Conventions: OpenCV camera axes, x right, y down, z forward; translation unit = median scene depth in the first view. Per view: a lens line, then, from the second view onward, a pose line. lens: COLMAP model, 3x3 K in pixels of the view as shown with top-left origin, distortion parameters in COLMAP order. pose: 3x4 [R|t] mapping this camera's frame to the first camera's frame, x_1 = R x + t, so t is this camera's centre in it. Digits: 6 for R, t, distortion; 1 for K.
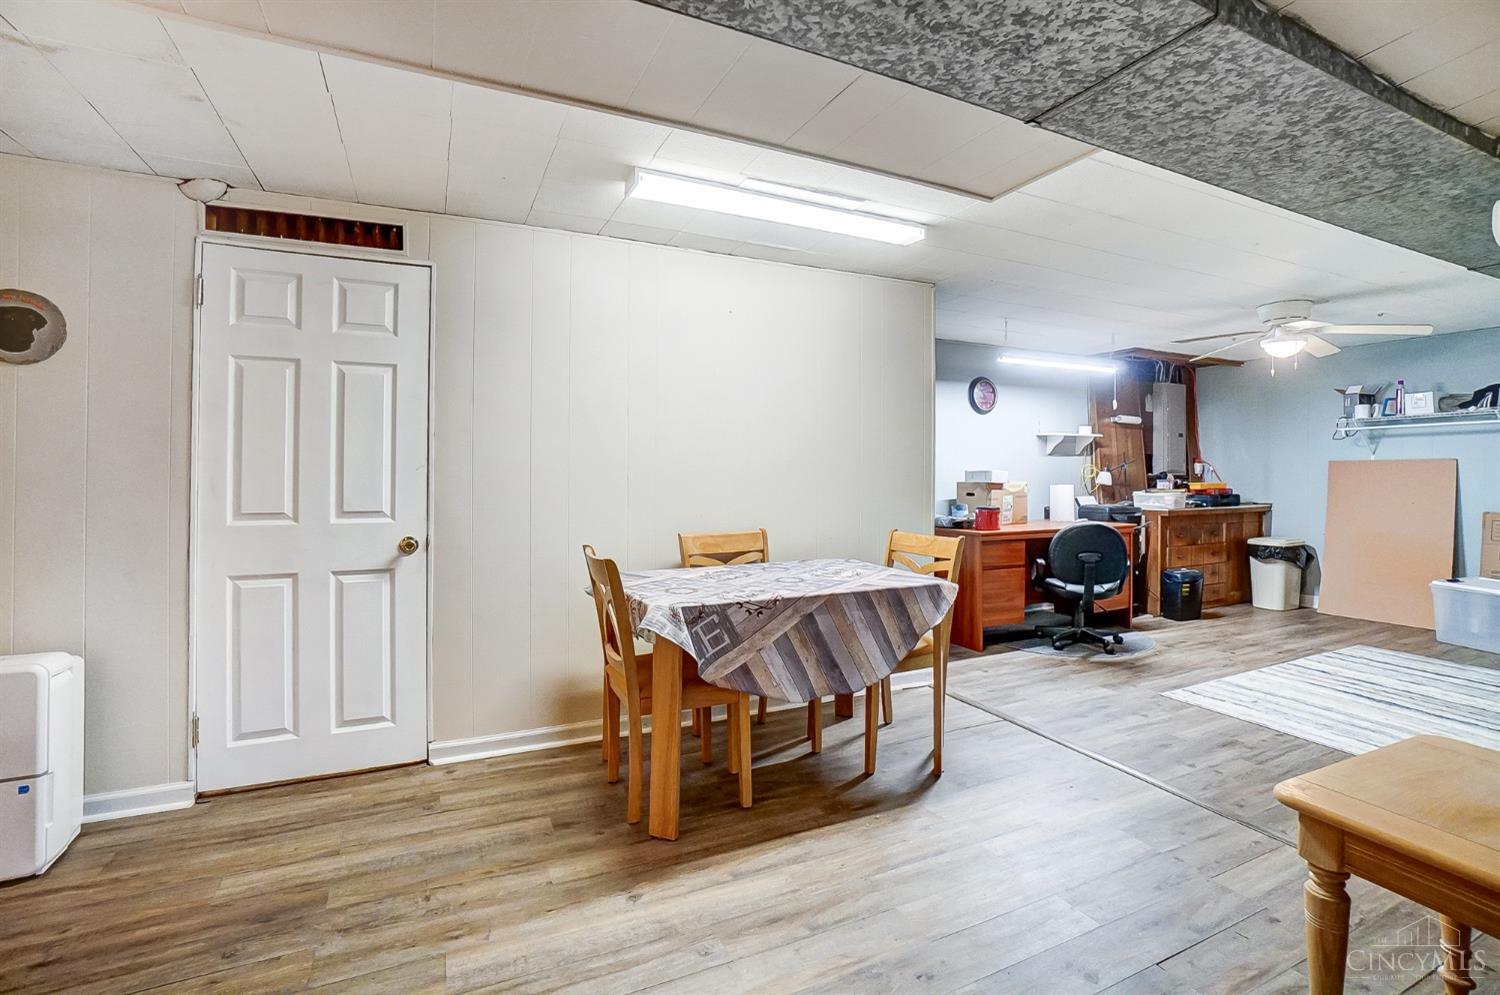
lens RADIAL K [[685.5, 0, 754.0], [0, 685.5, 469.0], [0, 0, 1]] dist [-0.026790, 0.000855]
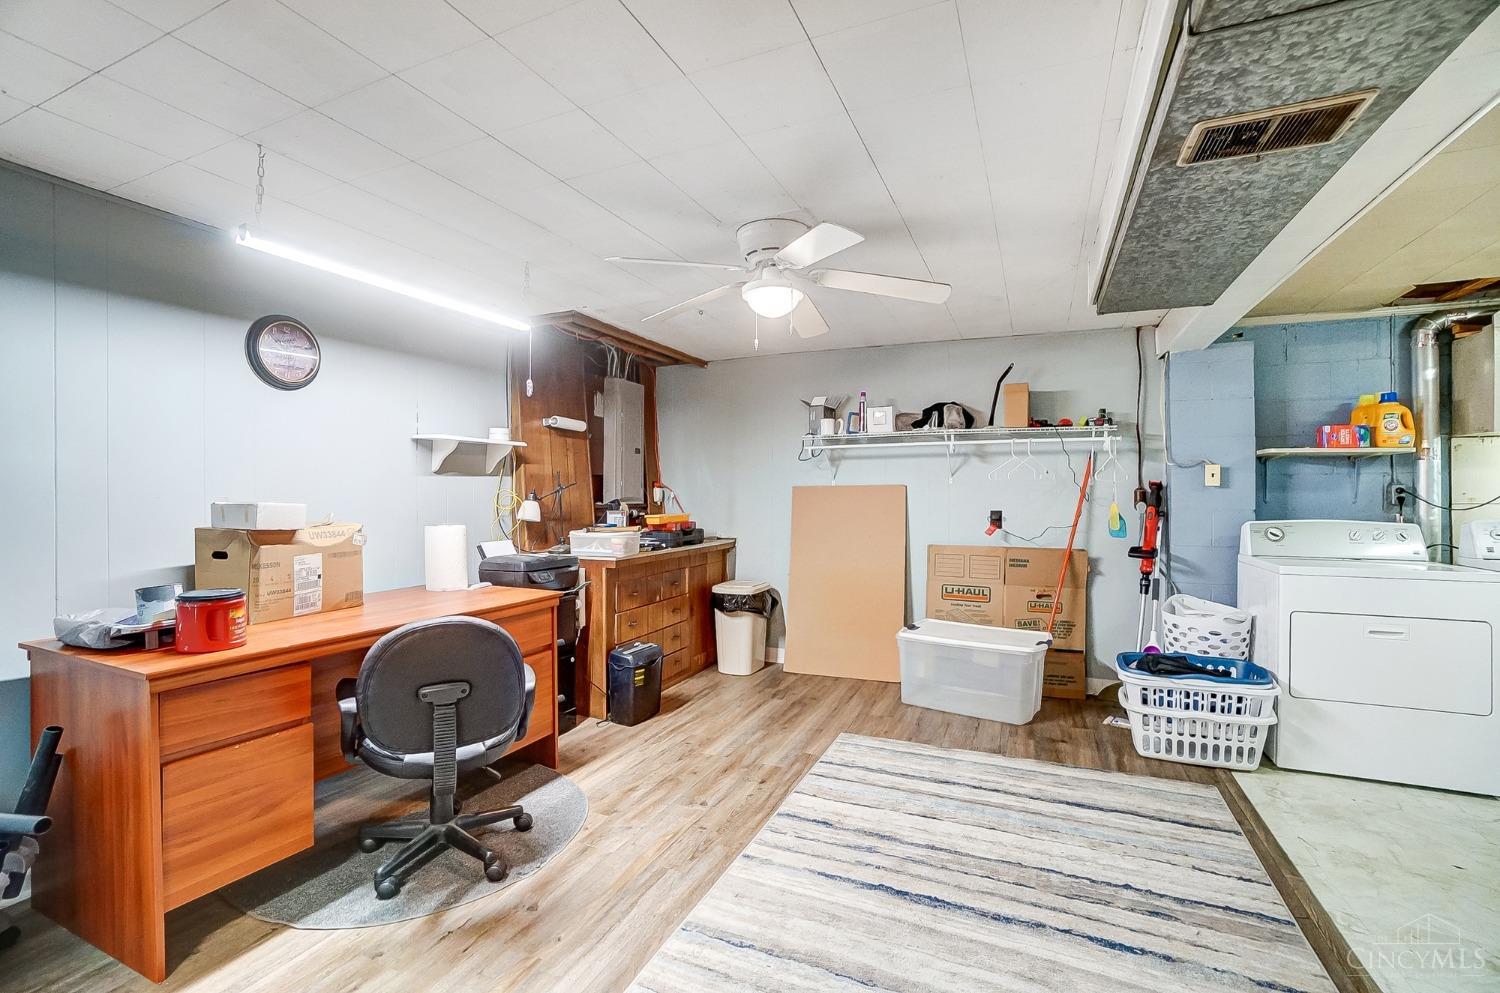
lens RADIAL K [[686.1, 0, 745.4], [0, 686.1, 501.2], [0, 0, 1]] dist [0.000474, 0.000174]
pose [[0.766448, -0.008161, 0.642254, 0.263504], [-0.001003, 0.999903, 0.013903, -0.004949], [-0.642305, -0.011300, 0.766366, 0.386053]]
